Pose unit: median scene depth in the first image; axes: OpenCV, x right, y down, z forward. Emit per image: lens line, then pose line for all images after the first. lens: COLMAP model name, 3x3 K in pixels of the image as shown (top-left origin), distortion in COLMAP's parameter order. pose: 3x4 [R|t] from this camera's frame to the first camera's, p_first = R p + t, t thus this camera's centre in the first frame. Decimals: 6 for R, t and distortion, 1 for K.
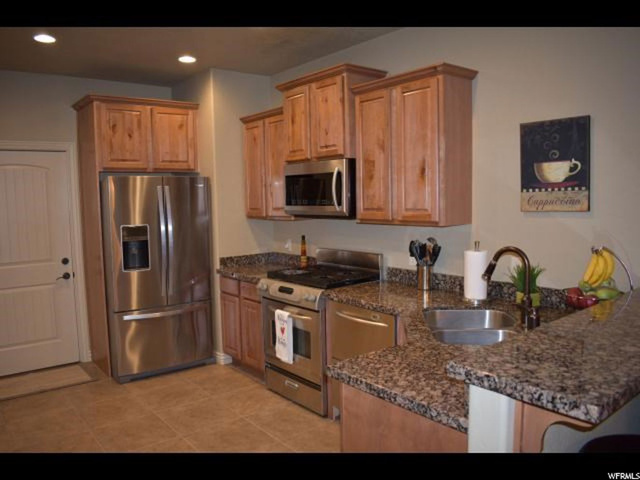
lens RADIAL K [[506.1, 0, 320.0], [0, 506.1, 240.0], [0, 0, 1]] dist [-0.064180, 0.000295]
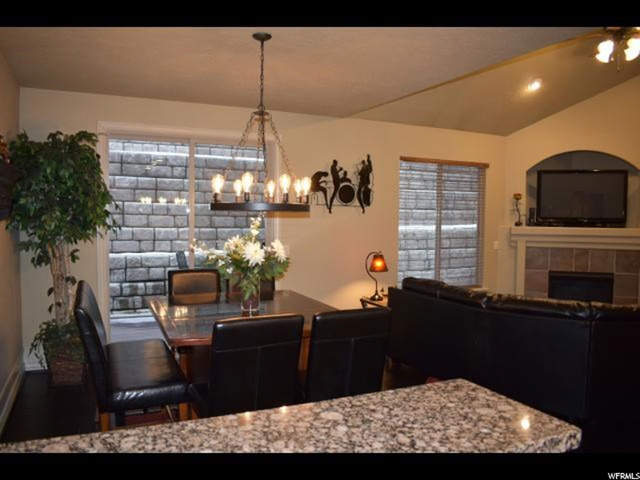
lens RADIAL K [[506.1, 0, 320.0], [0, 506.1, 240.0], [0, 0, 1]] dist [-0.064180, 0.000295]
pose [[-0.971366, -0.005195, 0.237532, 0.517116], [0.027680, 0.990478, 0.134860, -0.195963], [-0.235971, 0.137573, -0.961973, 1.981187]]
